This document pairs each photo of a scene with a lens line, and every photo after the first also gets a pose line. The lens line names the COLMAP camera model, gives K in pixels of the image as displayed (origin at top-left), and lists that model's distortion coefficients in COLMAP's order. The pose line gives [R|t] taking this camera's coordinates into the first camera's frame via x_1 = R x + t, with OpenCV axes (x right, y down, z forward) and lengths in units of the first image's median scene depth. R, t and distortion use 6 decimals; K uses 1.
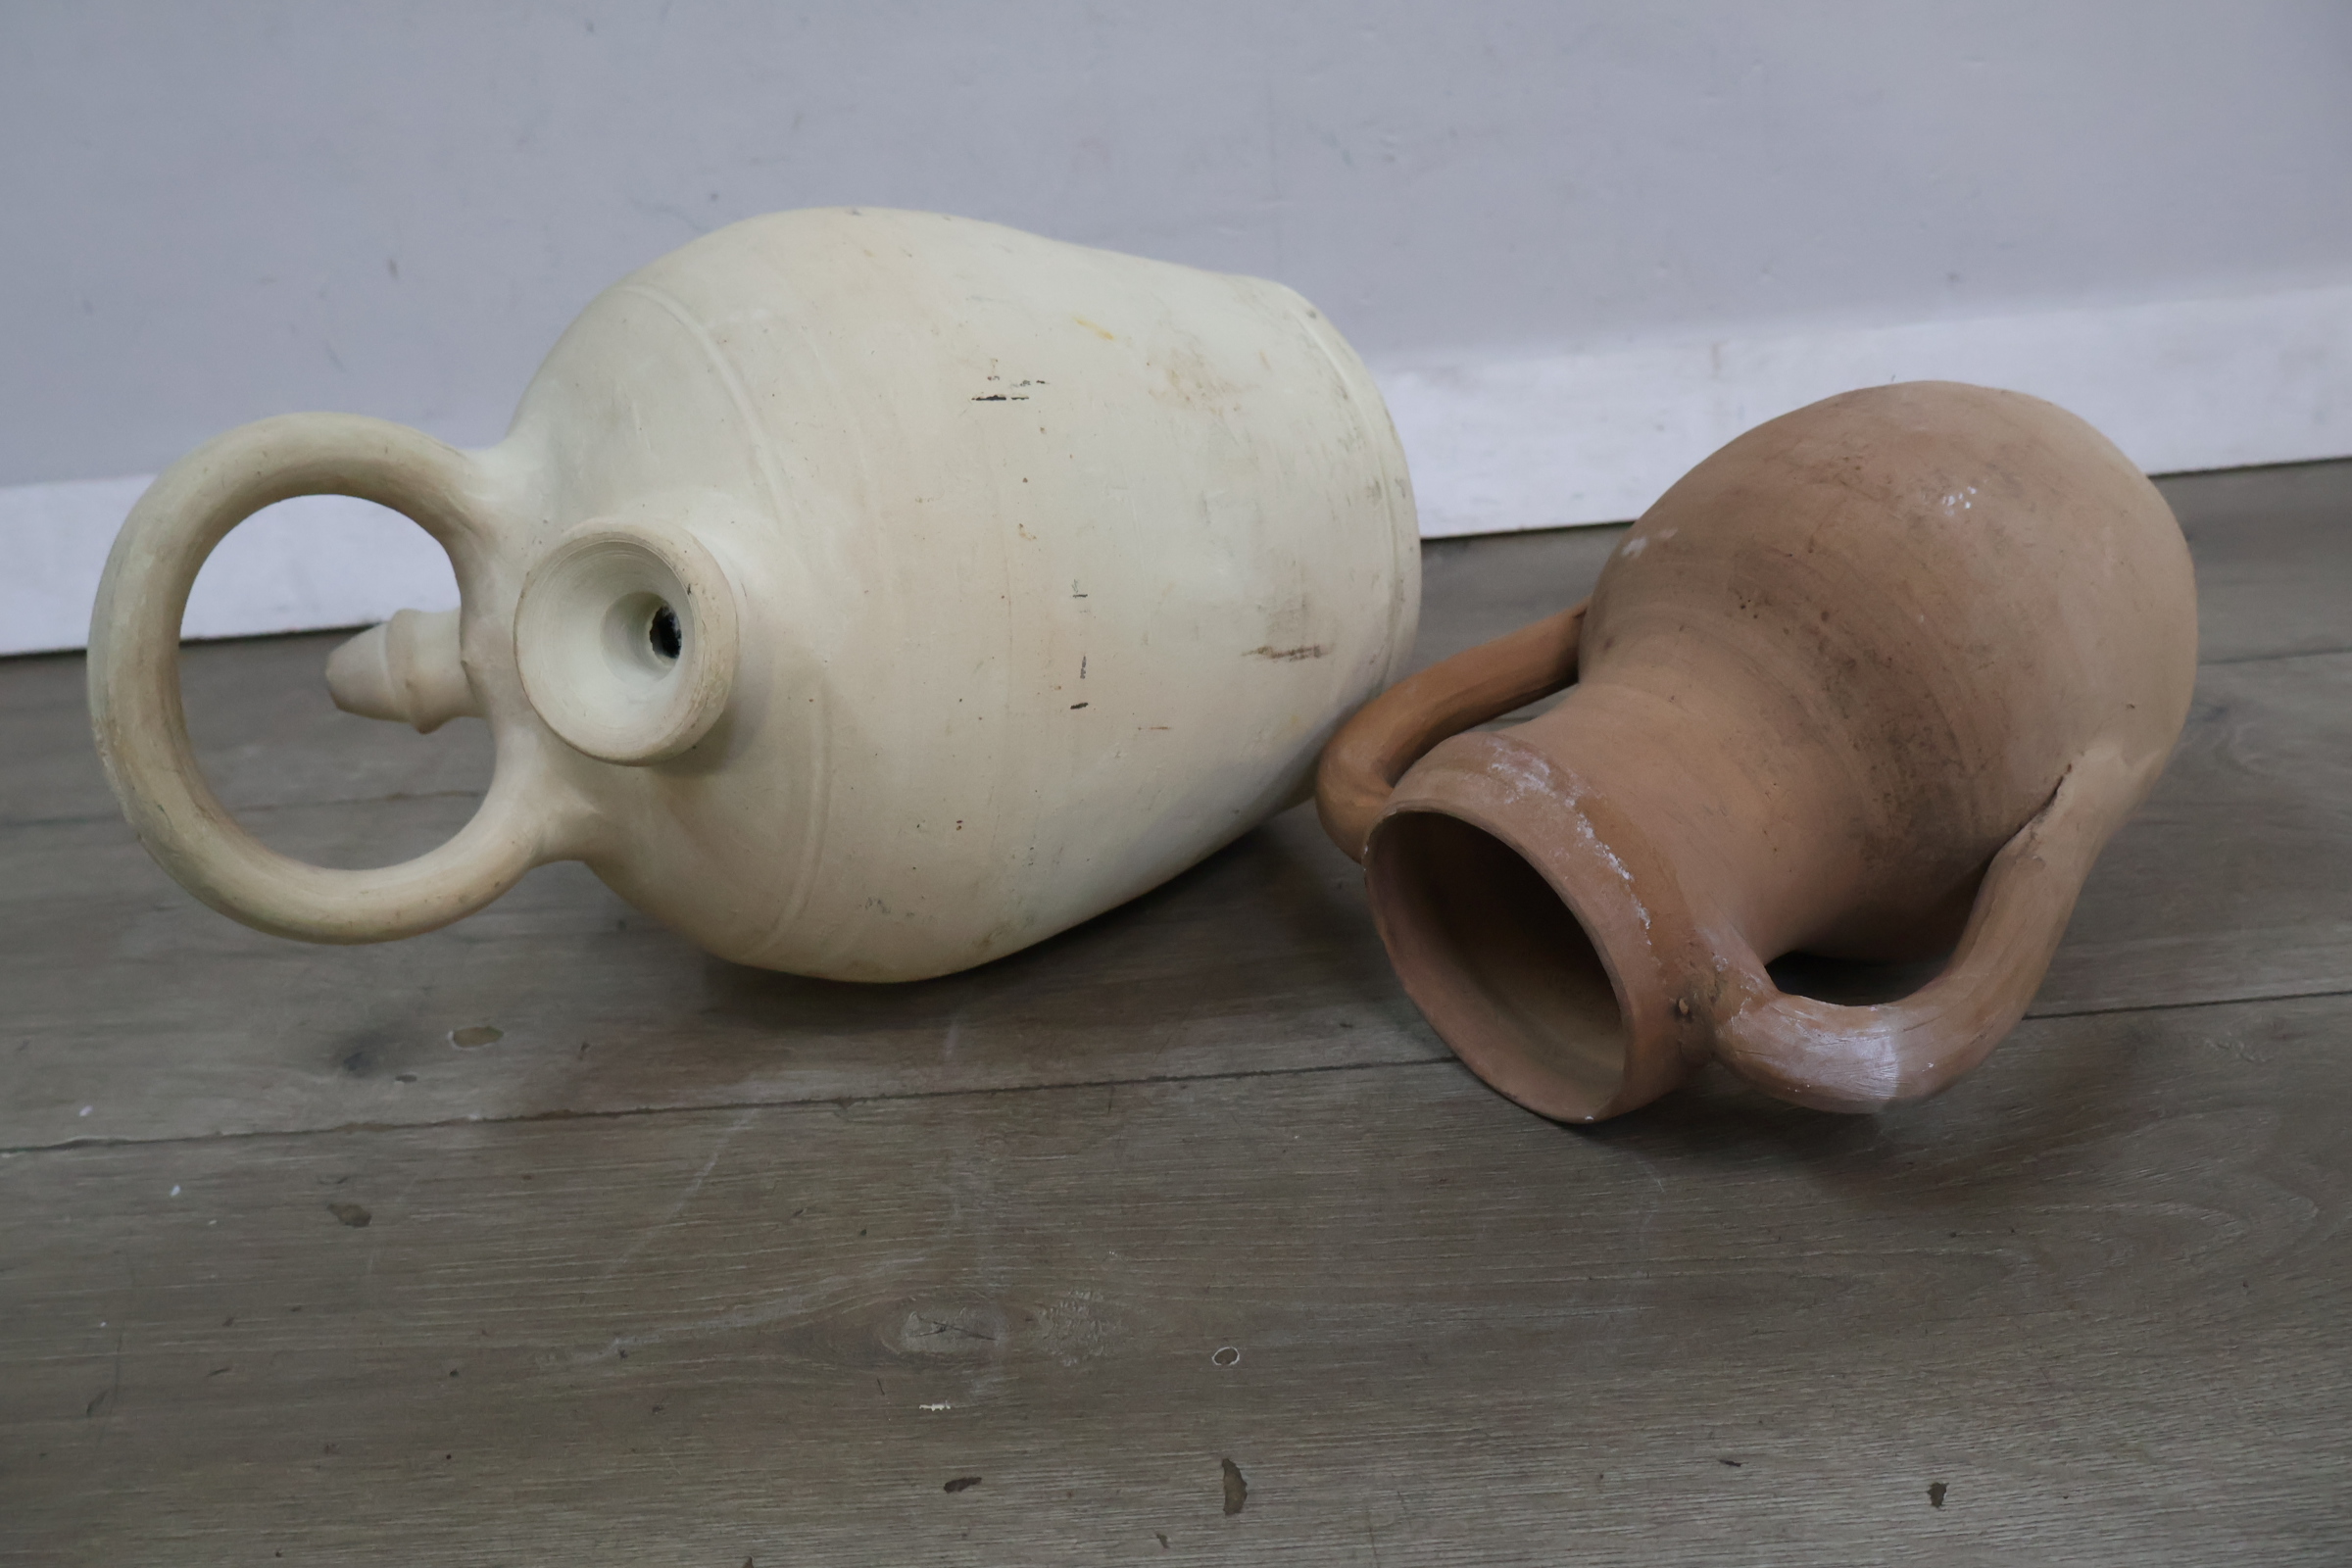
lens RADIAL K [[2137.9, 0, 1165.1], [0, 2137.9, 743.4], [0, 0, 1]] dist [0.002802, 0.000000]
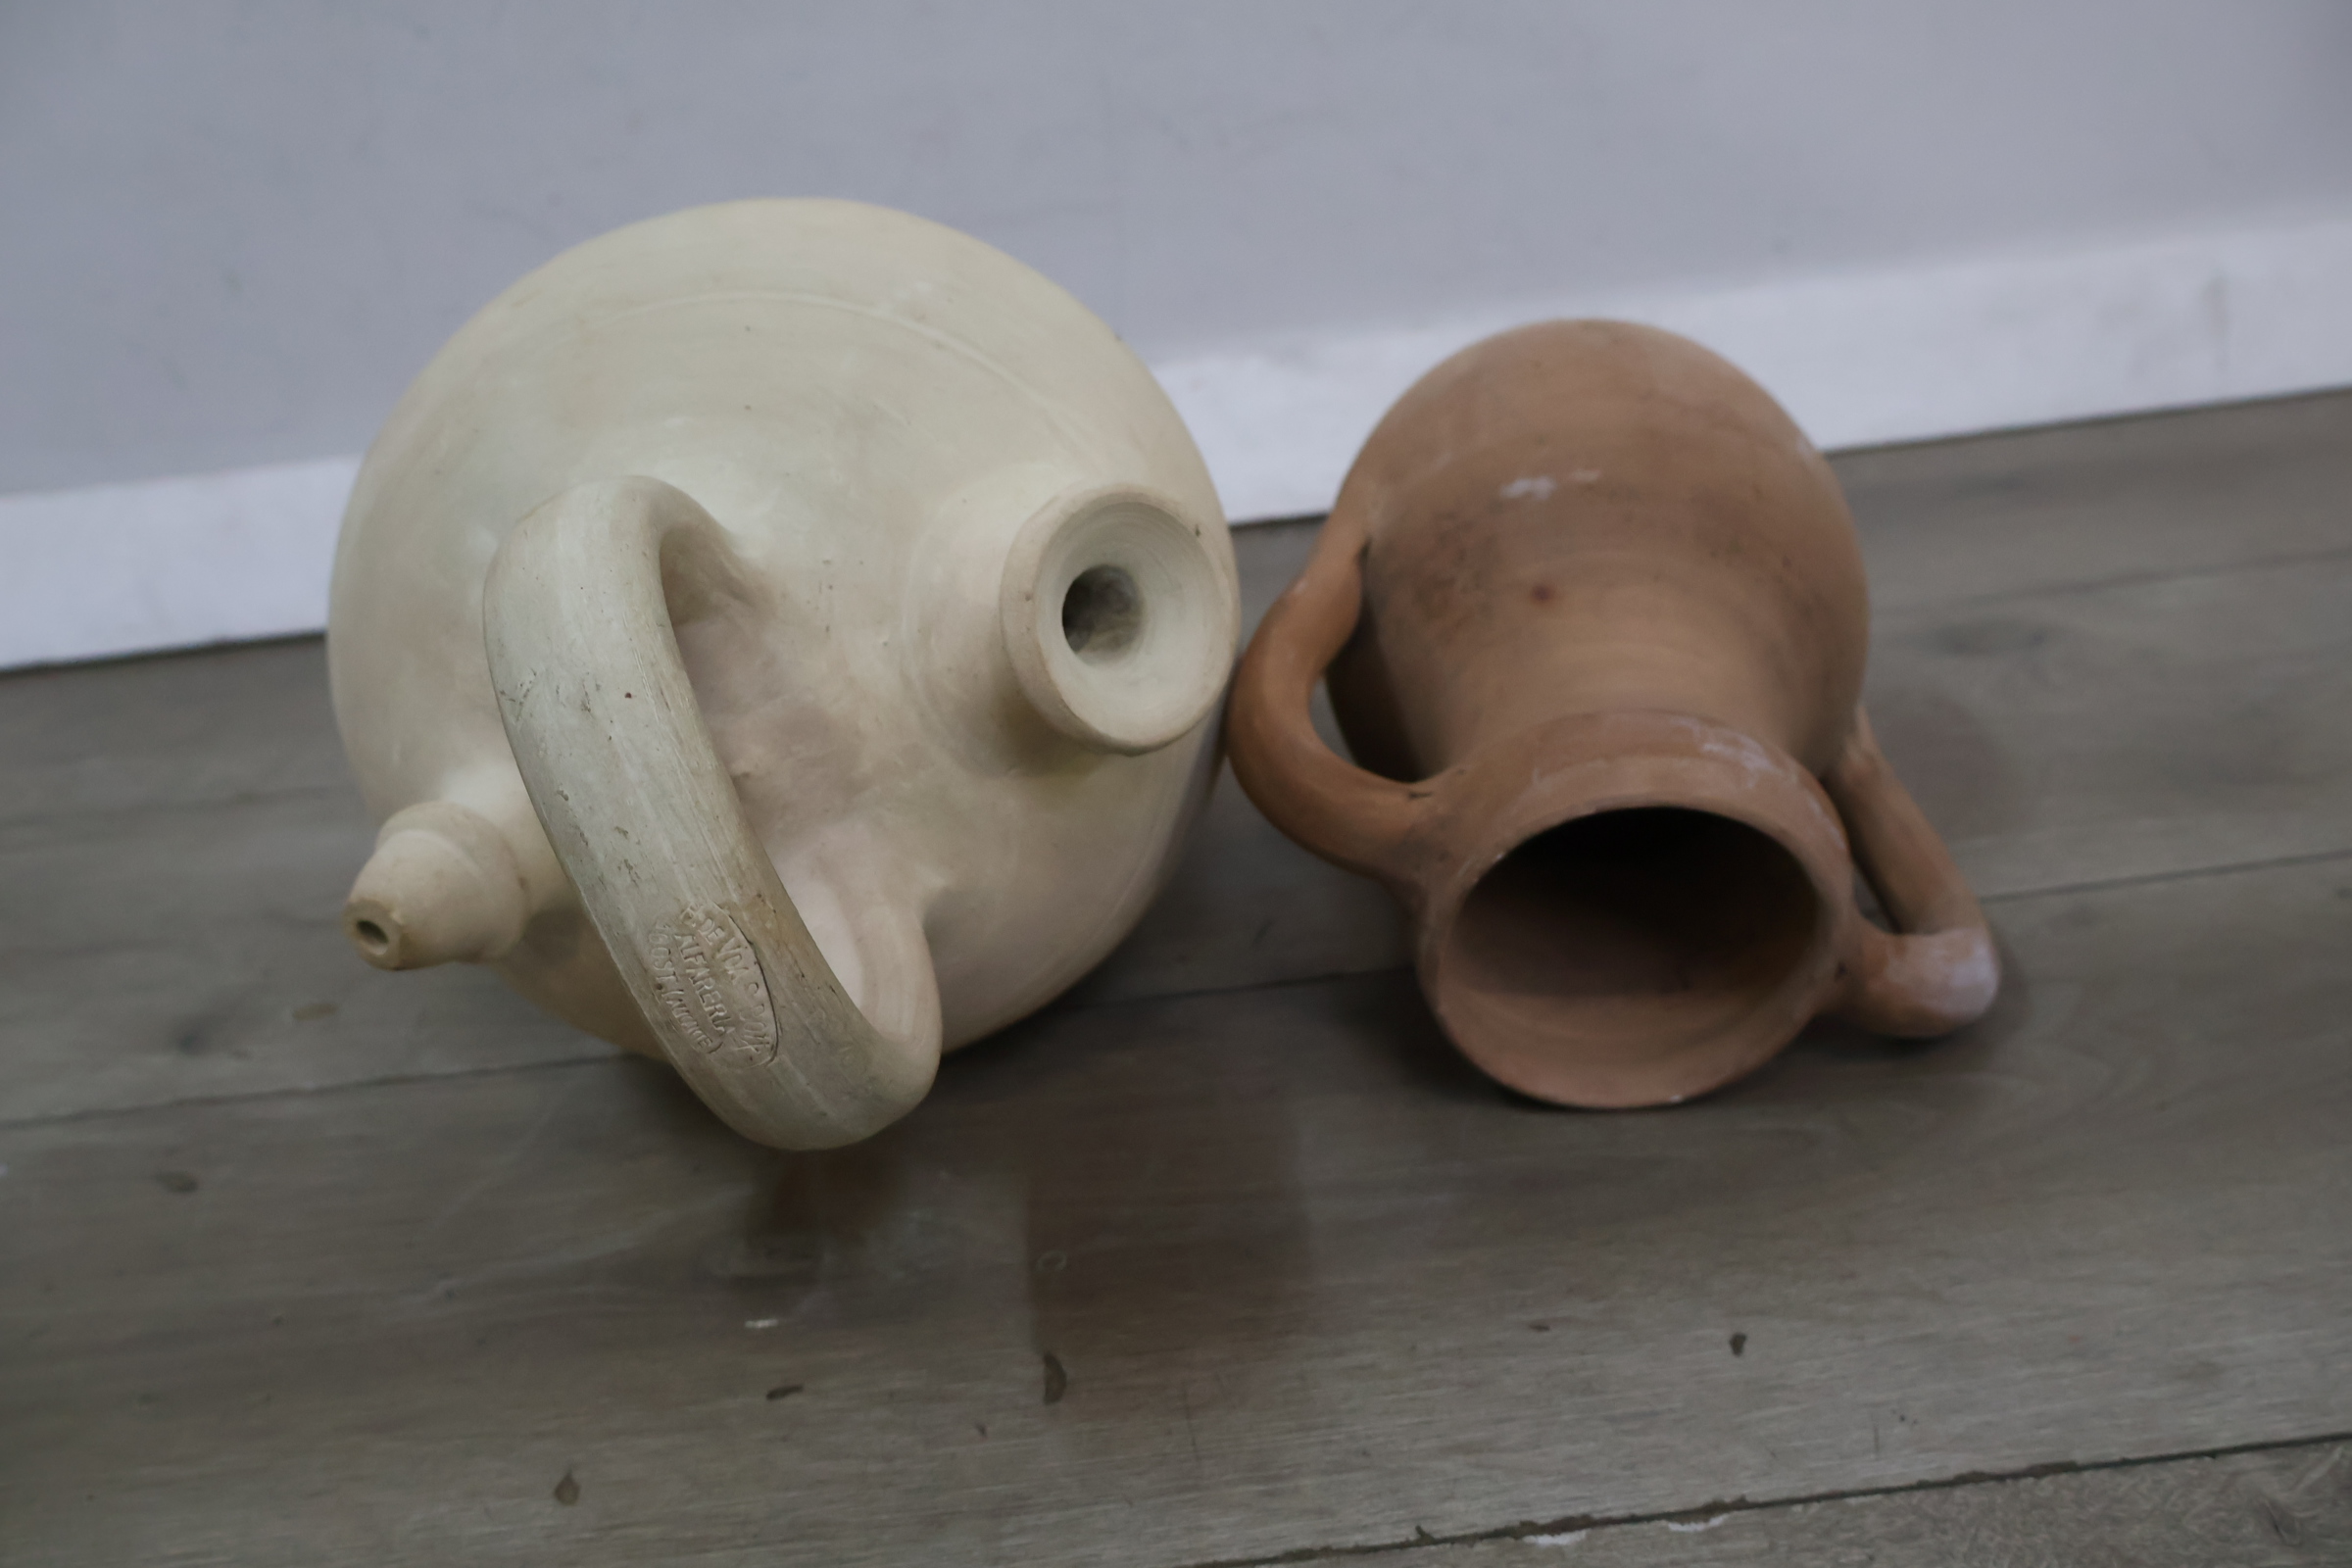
lens RADIAL K [[2137.9, 0, 1181.8], [0, 2137.9, 777.6], [0, 0, 1]] dist [0.002802, 0.000000]
pose [[0.998508, -0.038307, 0.038906, 0.057056], [0.039051, 0.999065, -0.018544, 0.076846], [-0.038160, 0.020036, 0.999071, -0.012317]]
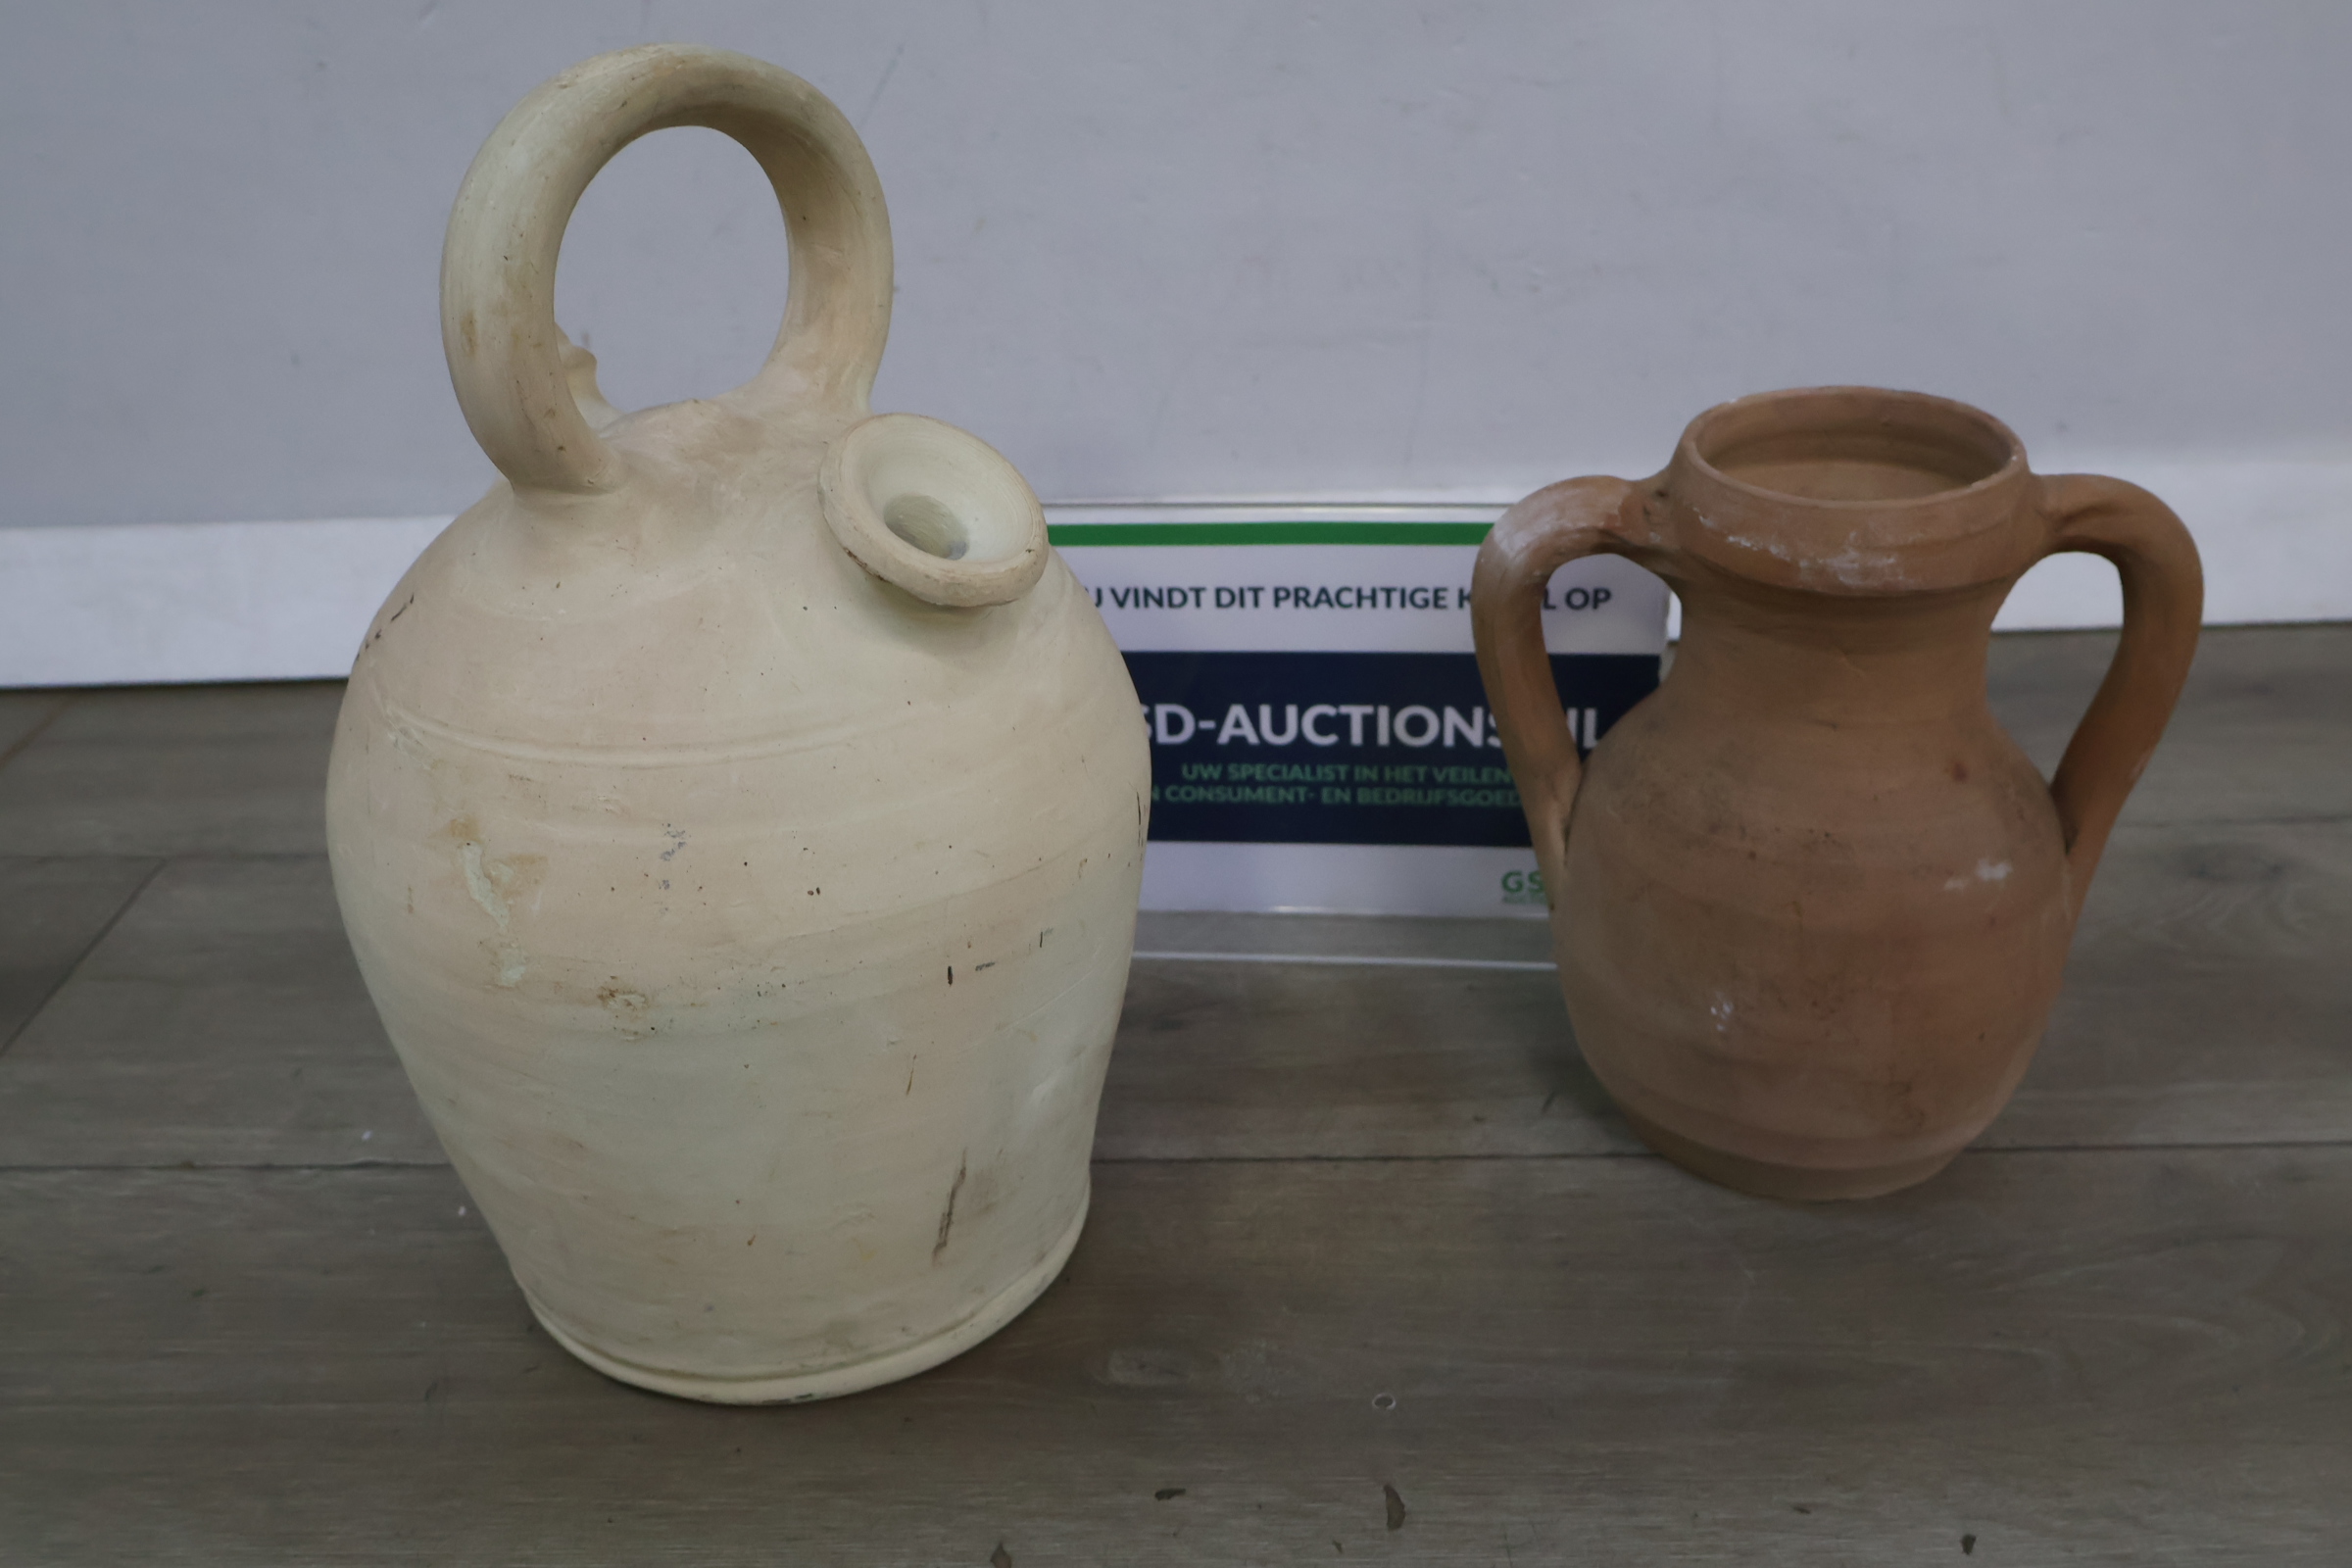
lens RADIAL K [[2380.3, 0, 1157.8], [0, 2380.3, 804.7], [0, 0, 1]] dist [0.003401, 0.000000]
pose [[0.998593, 0.052912, -0.003578, -0.106951], [-0.052753, 0.997984, 0.035279, -0.085042], [0.005438, -0.035040, 0.999371, -0.312174]]
